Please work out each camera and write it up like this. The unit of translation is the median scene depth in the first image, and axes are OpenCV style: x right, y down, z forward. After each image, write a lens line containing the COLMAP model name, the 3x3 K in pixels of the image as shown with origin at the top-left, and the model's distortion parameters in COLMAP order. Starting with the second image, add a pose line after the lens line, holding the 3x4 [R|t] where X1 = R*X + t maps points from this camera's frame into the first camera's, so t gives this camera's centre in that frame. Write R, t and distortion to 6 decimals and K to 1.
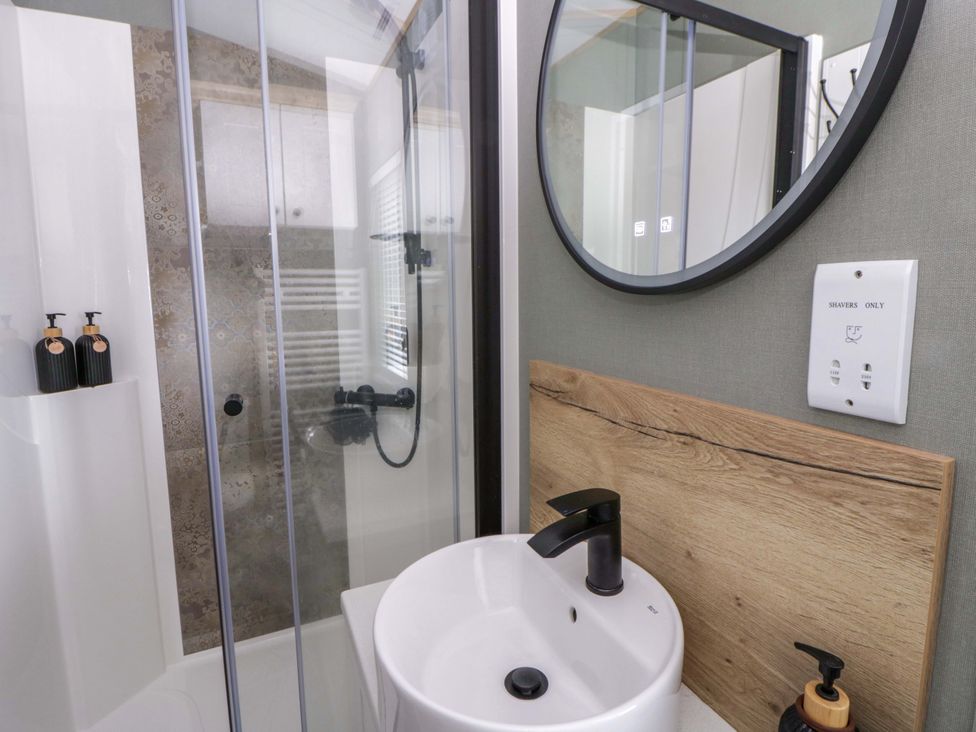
lens RADIAL K [[512.4, 0, 508.4], [0, 512.4, 351.3], [0, 0, 1]] dist [0.000345, -0.012919]
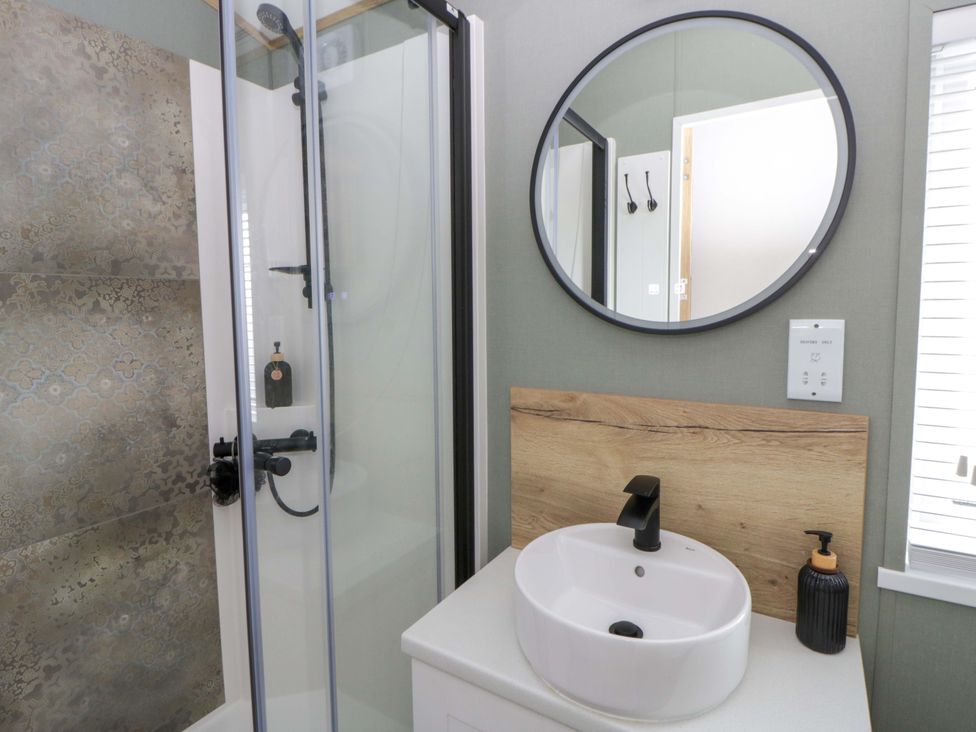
lens RADIAL K [[511.5, 0, 506.0], [0, 511.5, 347.0], [0, 0, 1]] dist [0.005162, -0.013481]
pose [[0.837741, -0.041084, 0.544520, -0.901851], [0.065857, 0.997489, -0.026060, -0.067642], [-0.542082, 0.057692, 0.838343, 0.021368]]
